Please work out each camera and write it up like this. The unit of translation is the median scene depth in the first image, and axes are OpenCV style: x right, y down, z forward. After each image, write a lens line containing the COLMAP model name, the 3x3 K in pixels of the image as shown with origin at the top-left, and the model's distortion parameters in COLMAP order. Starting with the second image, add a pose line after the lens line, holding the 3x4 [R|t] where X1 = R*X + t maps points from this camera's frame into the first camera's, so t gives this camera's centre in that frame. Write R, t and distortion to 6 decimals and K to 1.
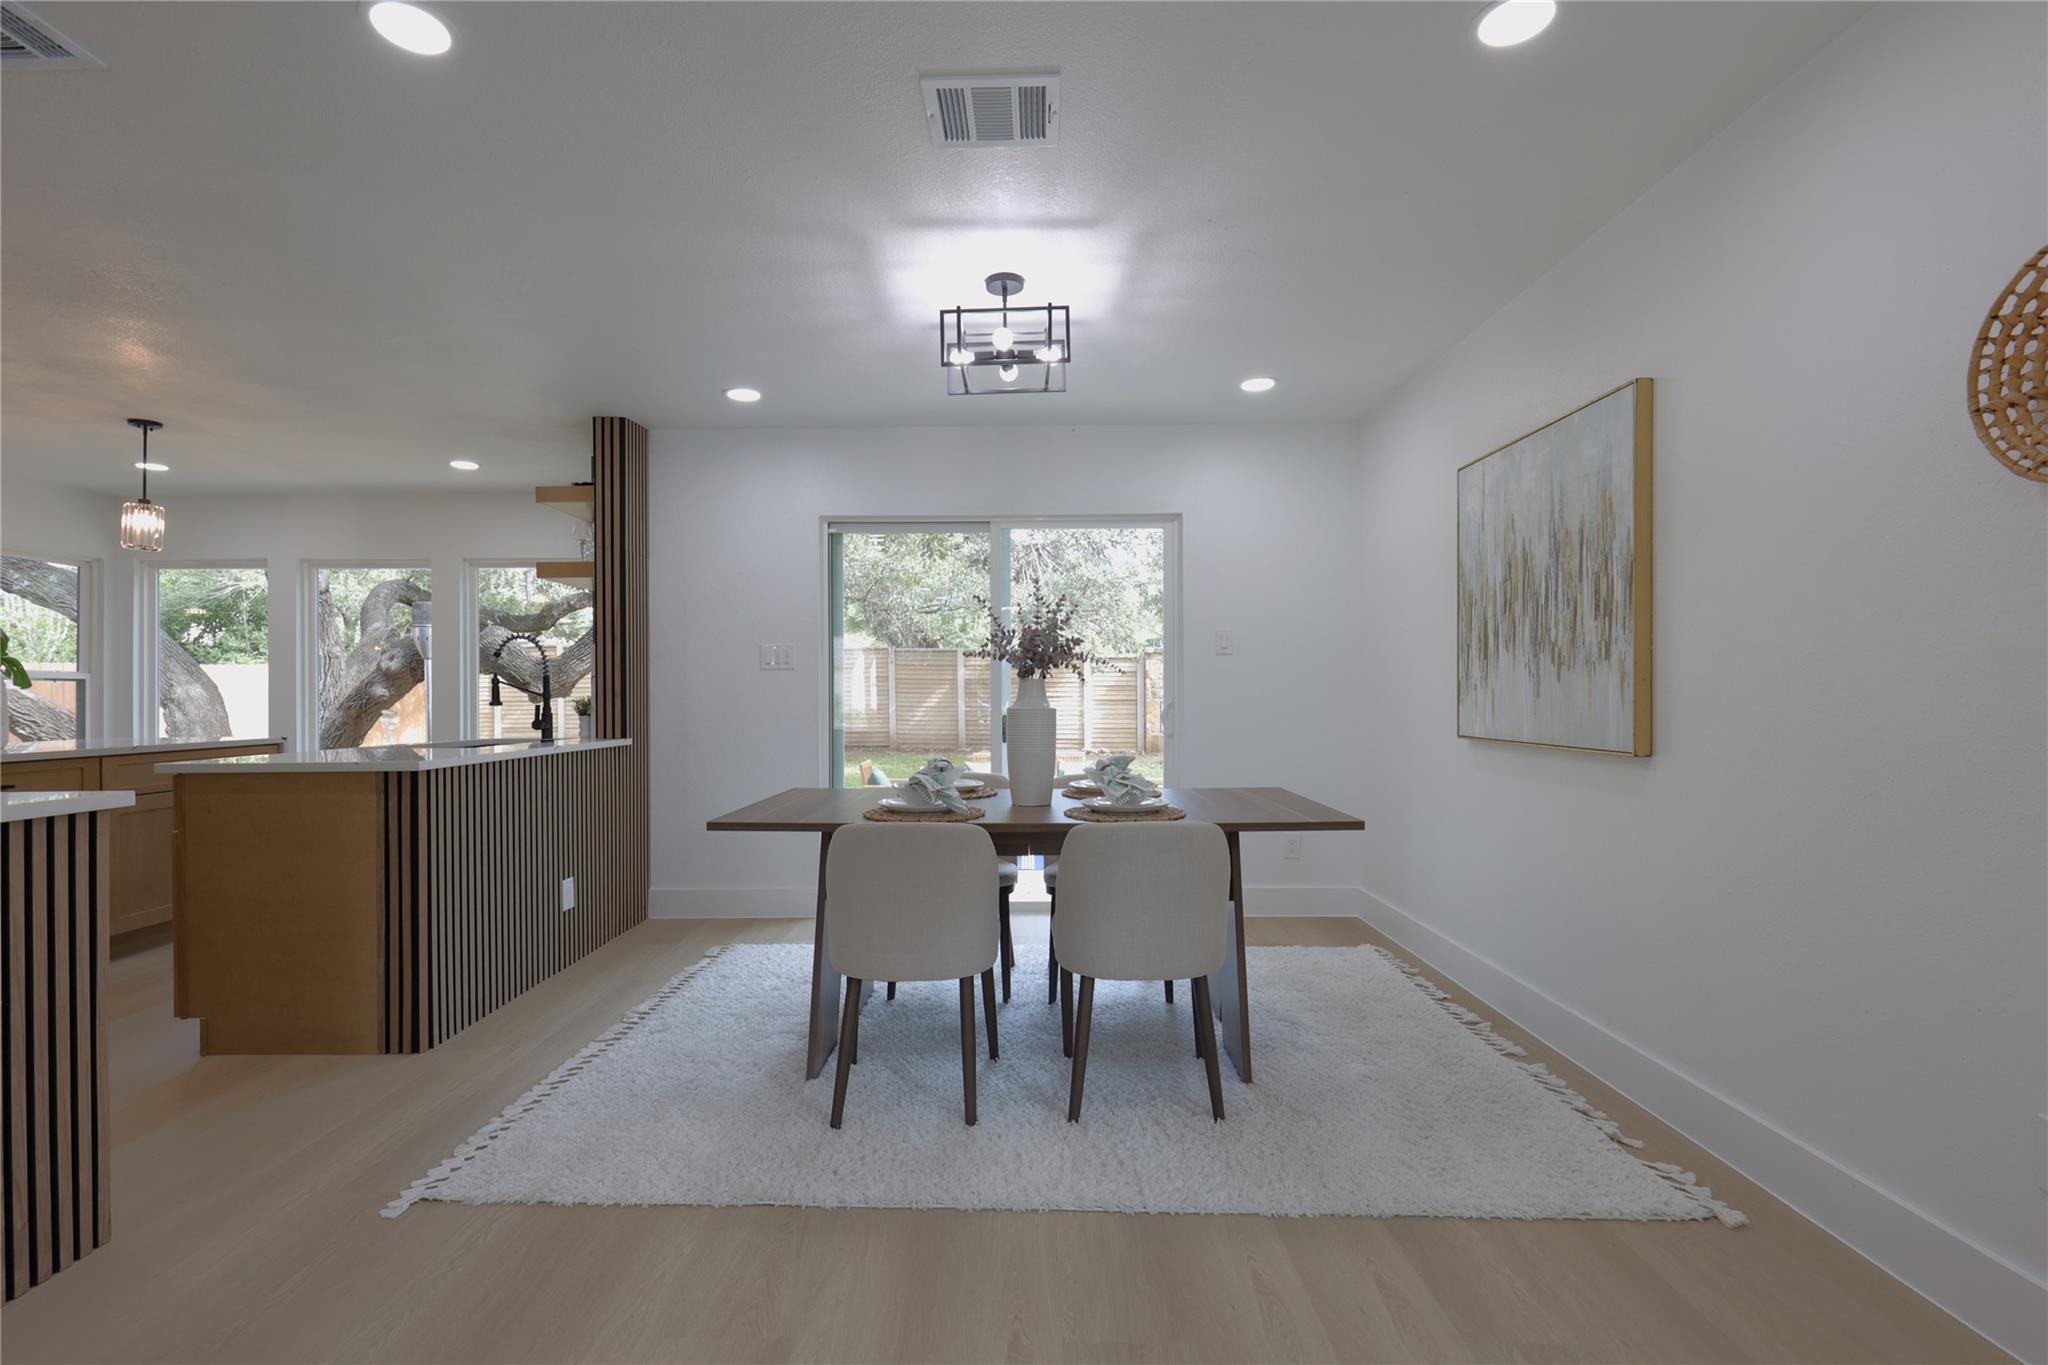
lens RADIAL K [[922.4, 0, 1012.7], [0, 922.4, 686.5], [0, 0, 1]] dist [0.000360, 0.000028]
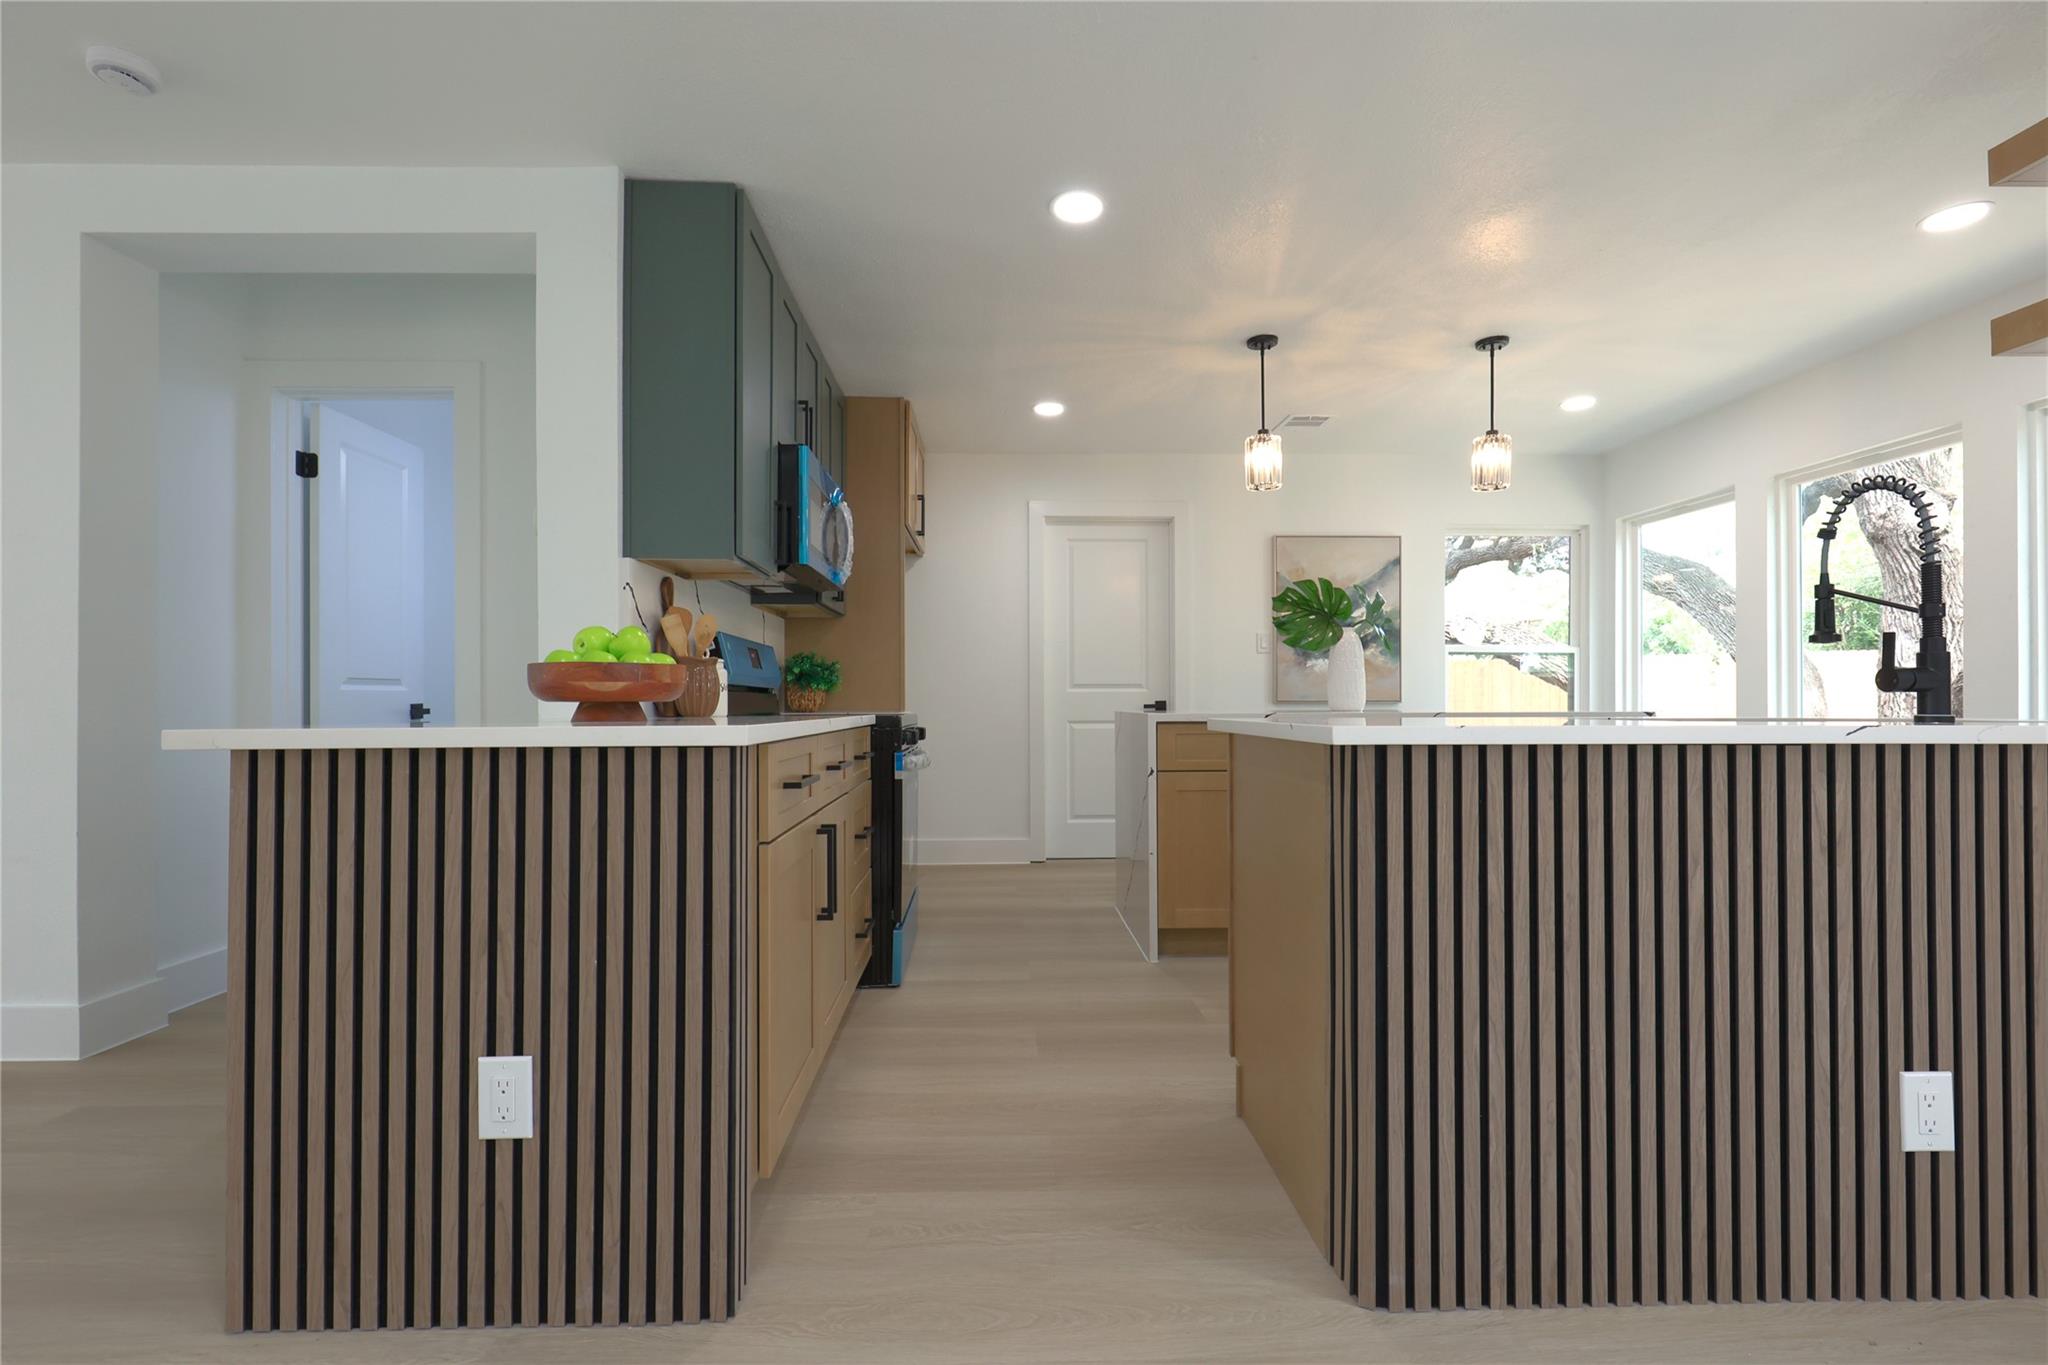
lens RADIAL K [[922.4, 0, 1023.0], [0, 922.4, 690.9], [0, 0, 1]] dist [0.000360, 0.000028]
pose [[0.040020, -0.003029, -0.999194, -0.094891], [0.007583, 0.999968, -0.002728, 0.040595], [0.999170, -0.007468, 0.040042, 0.524981]]
